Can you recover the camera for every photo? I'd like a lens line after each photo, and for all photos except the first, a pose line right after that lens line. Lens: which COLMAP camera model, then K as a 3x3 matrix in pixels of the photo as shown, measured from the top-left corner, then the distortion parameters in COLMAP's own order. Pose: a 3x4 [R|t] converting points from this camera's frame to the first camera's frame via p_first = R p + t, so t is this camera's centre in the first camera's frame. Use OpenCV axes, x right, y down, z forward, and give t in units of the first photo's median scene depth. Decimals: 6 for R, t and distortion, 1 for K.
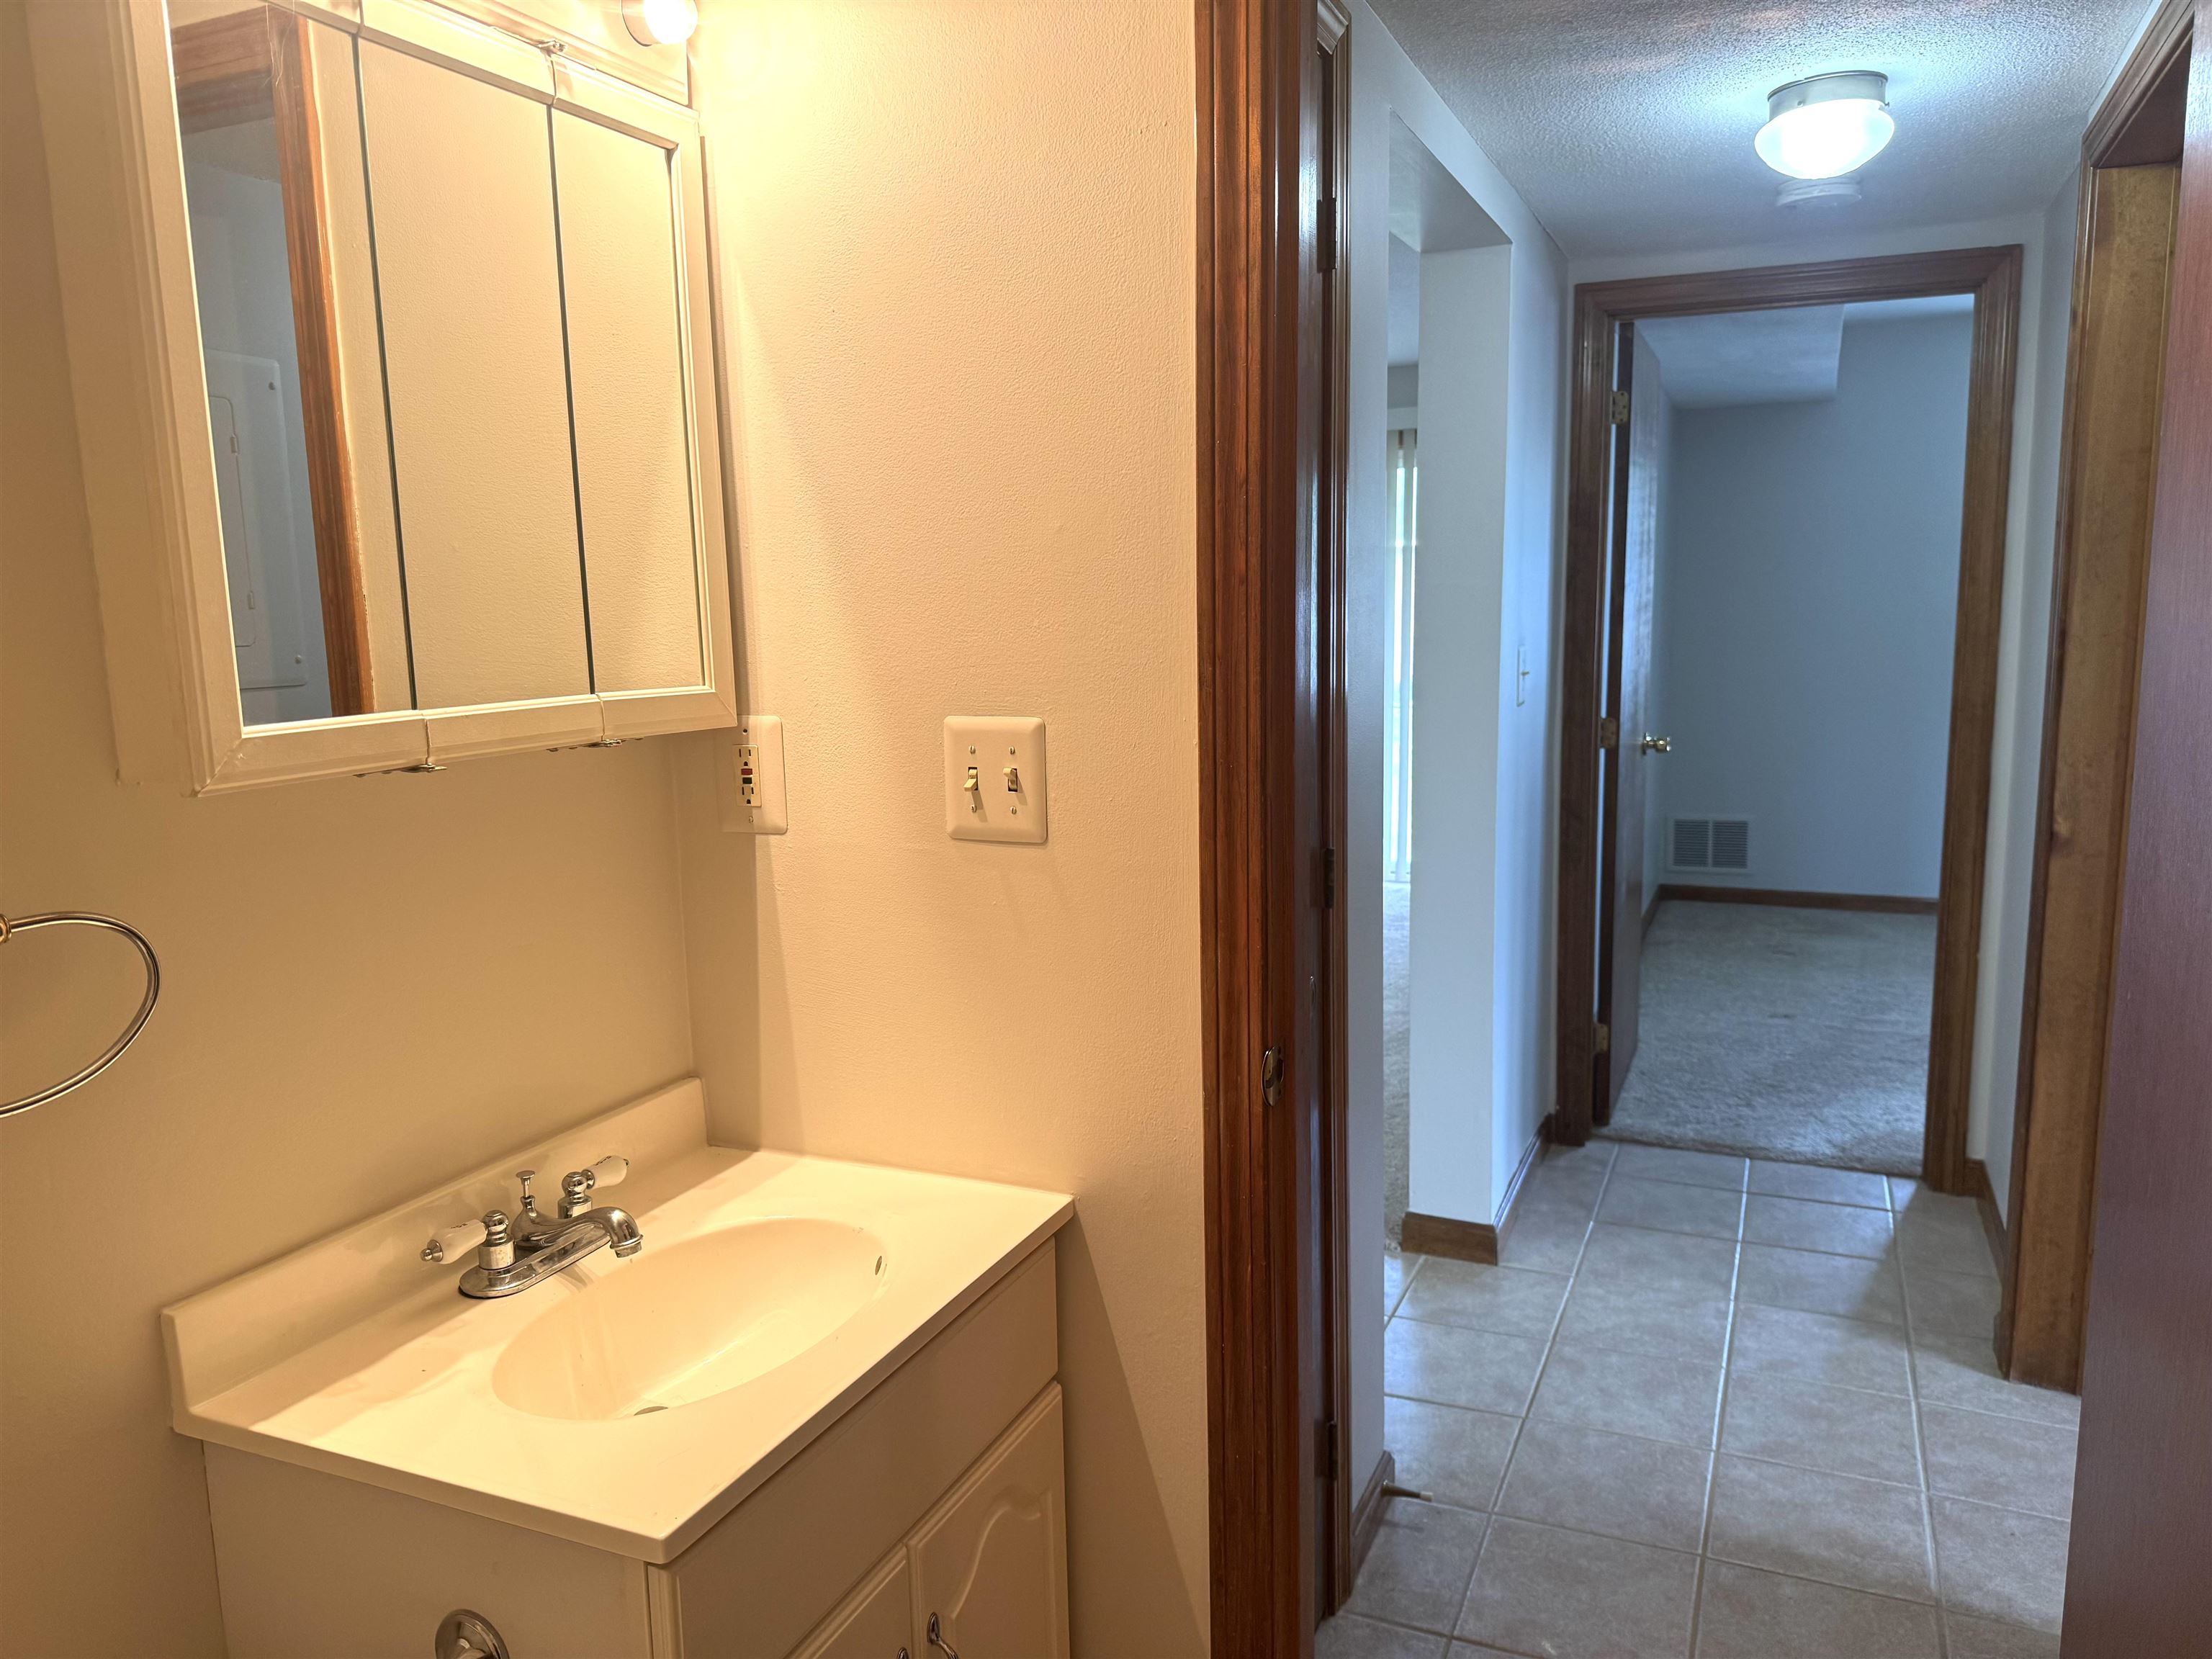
lens RADIAL K [[1550.9, 0, 1110.4], [0, 1550.9, 839.8], [0, 0, 1]] dist [0.026262, -0.034661]
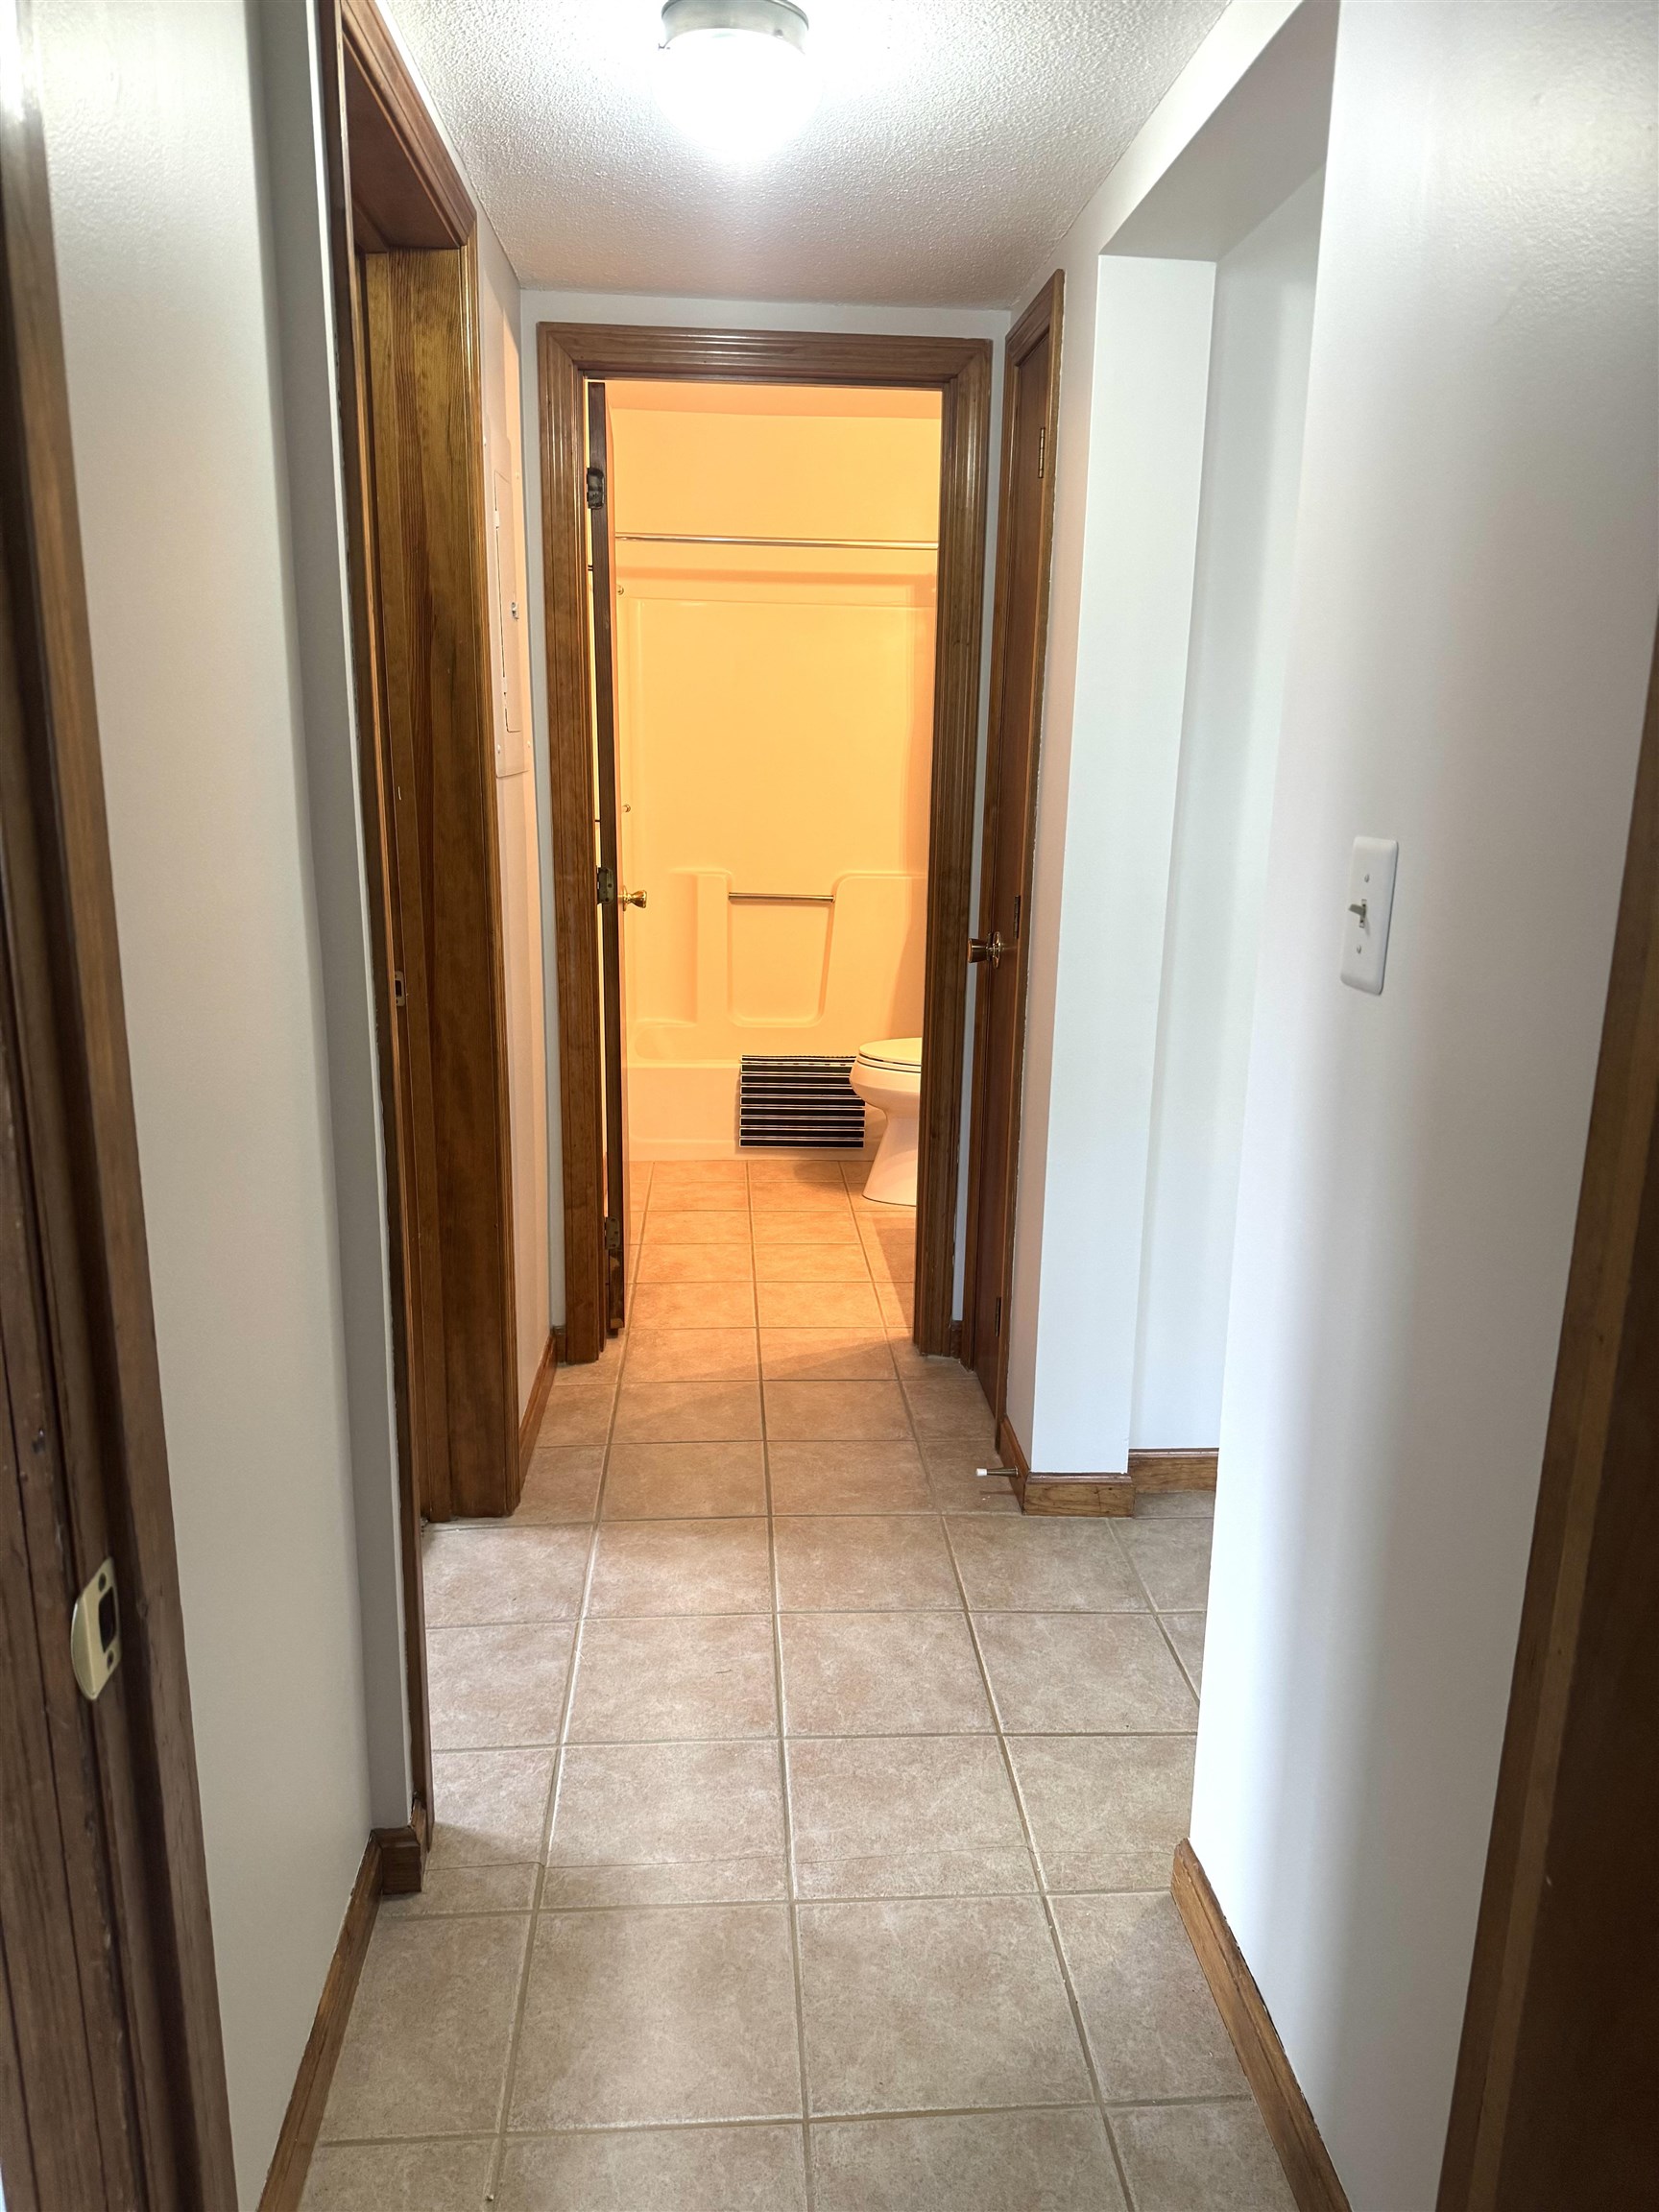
lens RADIAL K [[1542.3, 0, 829.5], [0, 1542.3, 1106.0], [0, 0, 1]] dist [0.157818, -0.303011]
pose [[-0.881869, 0.108418, -0.458859, 0.734983], [-0.077532, 0.926611, 0.367943, -0.247494], [0.465075, 0.360054, -0.808744, 1.609308]]
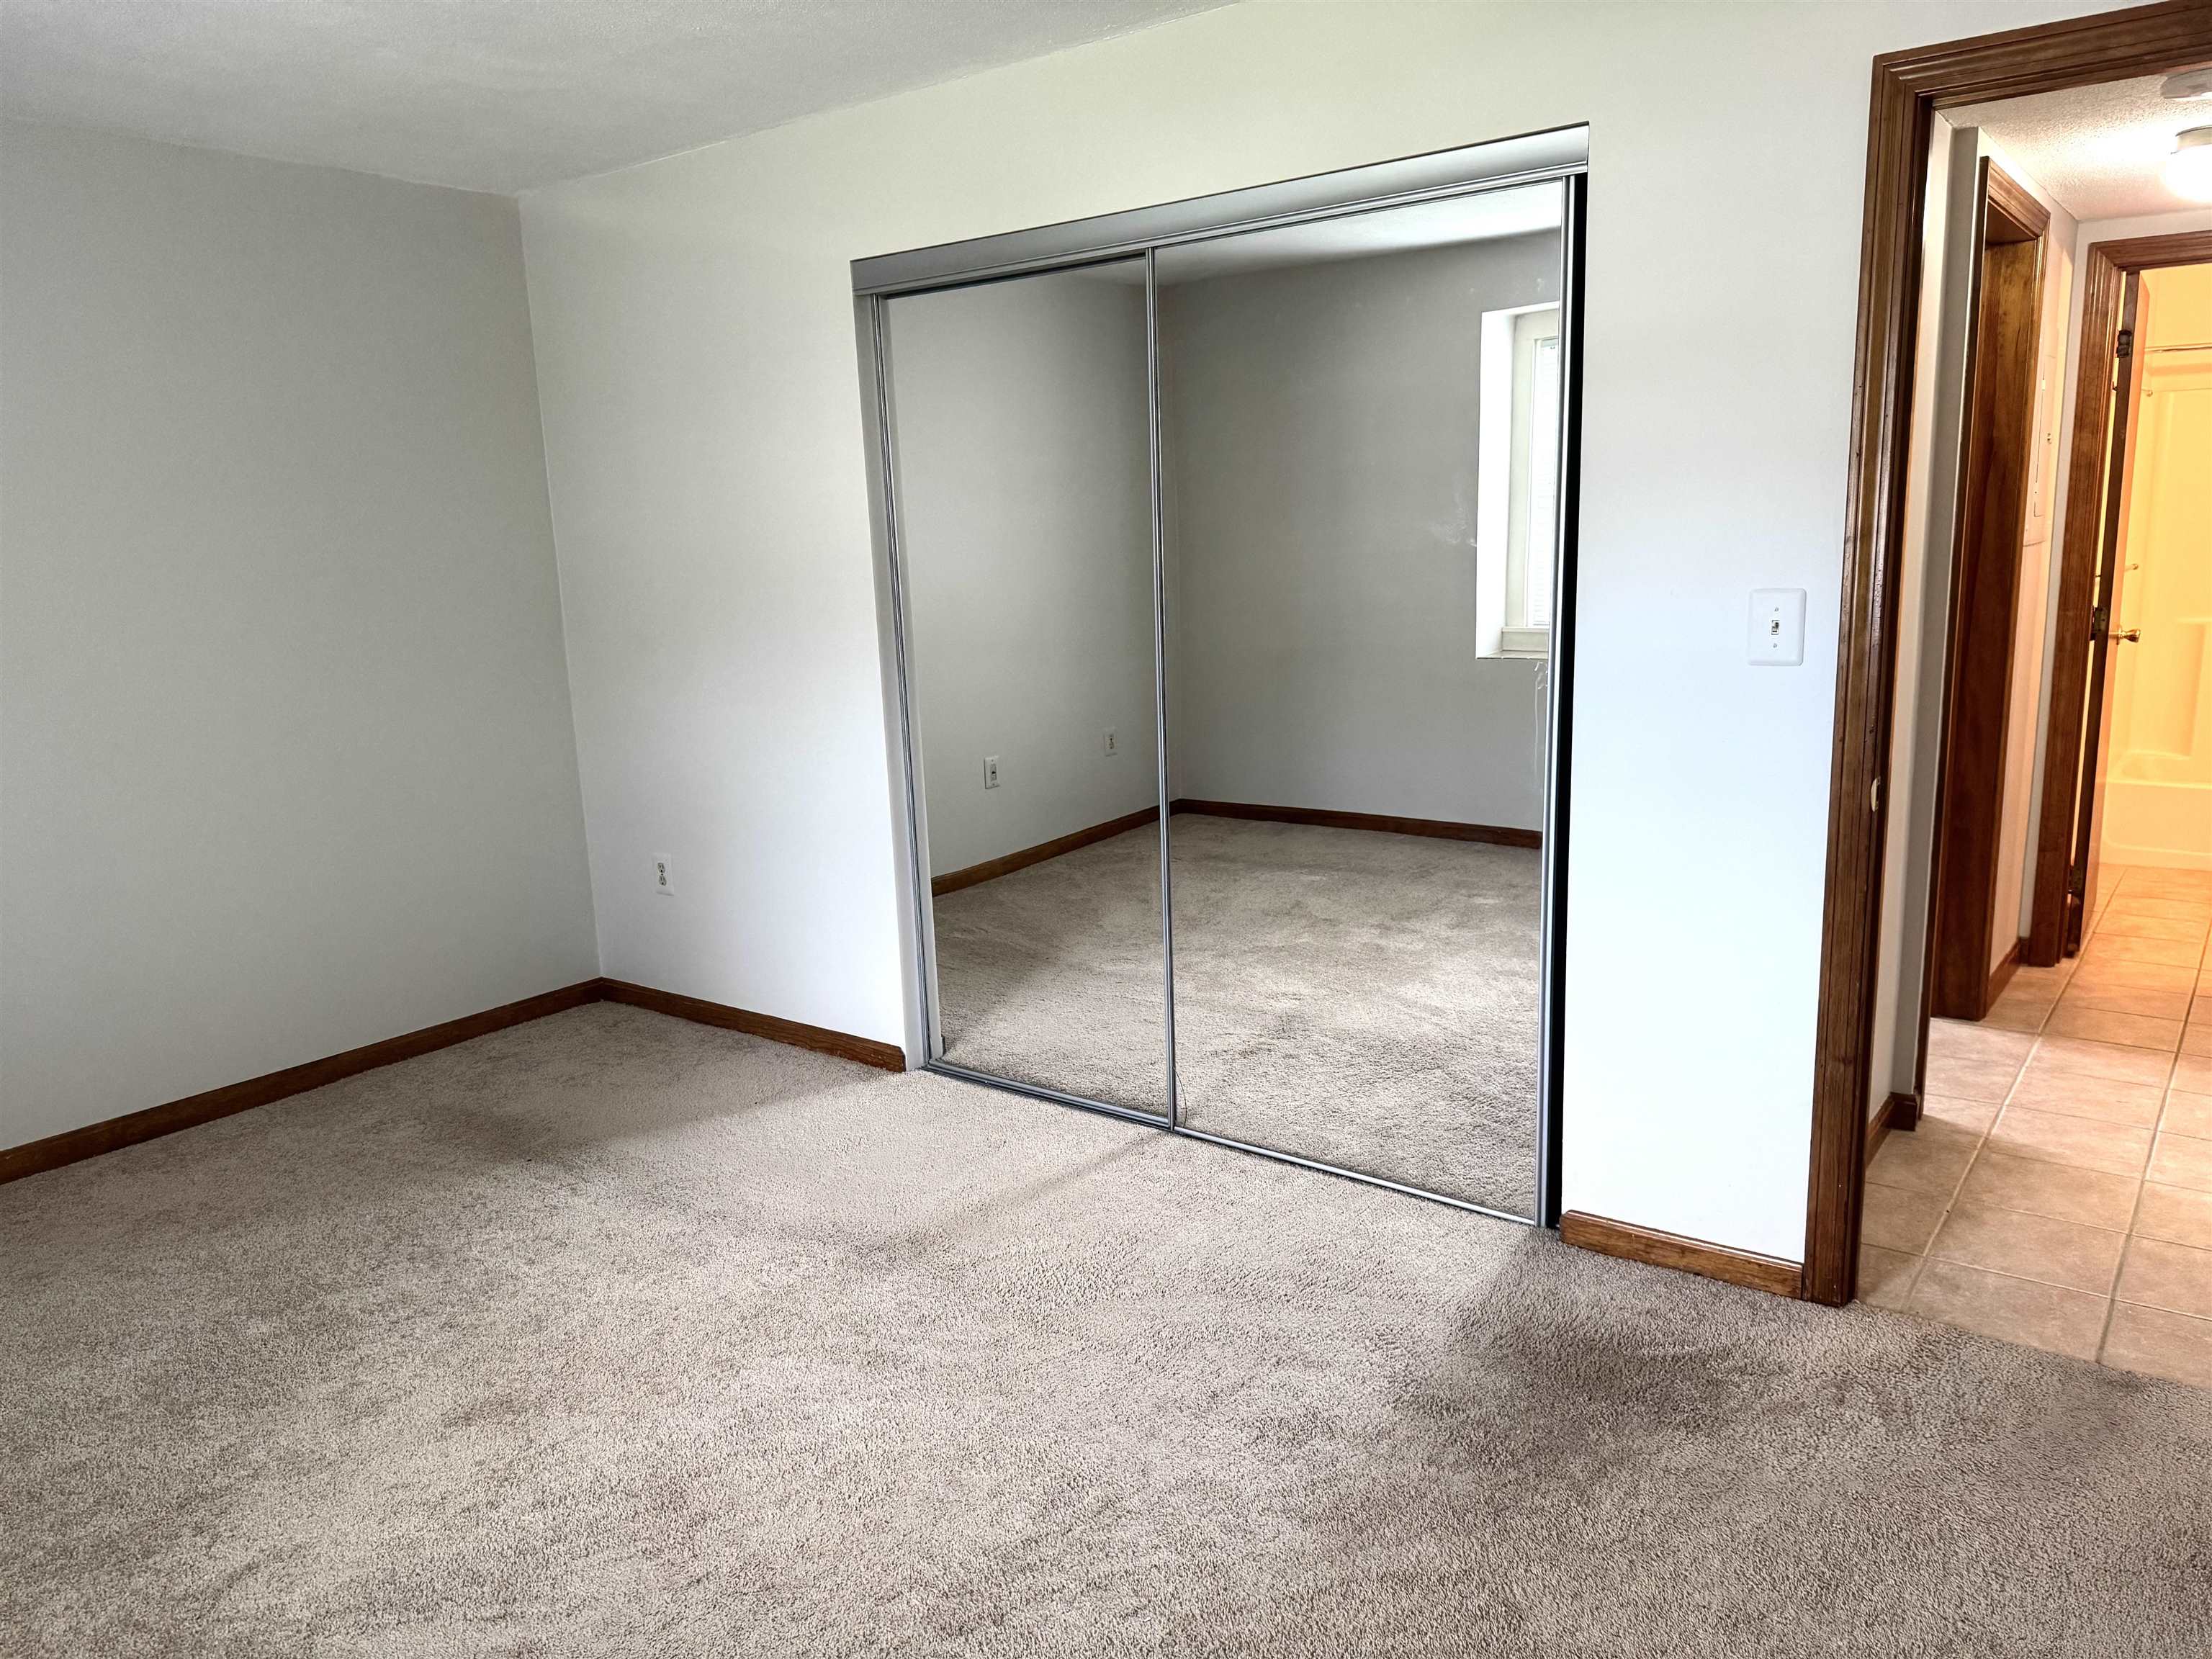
lens RADIAL K [[1550.9, 0, 1110.4], [0, 1550.9, 839.8], [0, 0, 1]] dist [0.026262, -0.034661]
pose [[-0.973001, -0.000318, 0.230800, 0.972754], [0.080514, 0.936710, 0.340723, -0.389199], [-0.216301, 0.350107, -0.911394, 2.356125]]
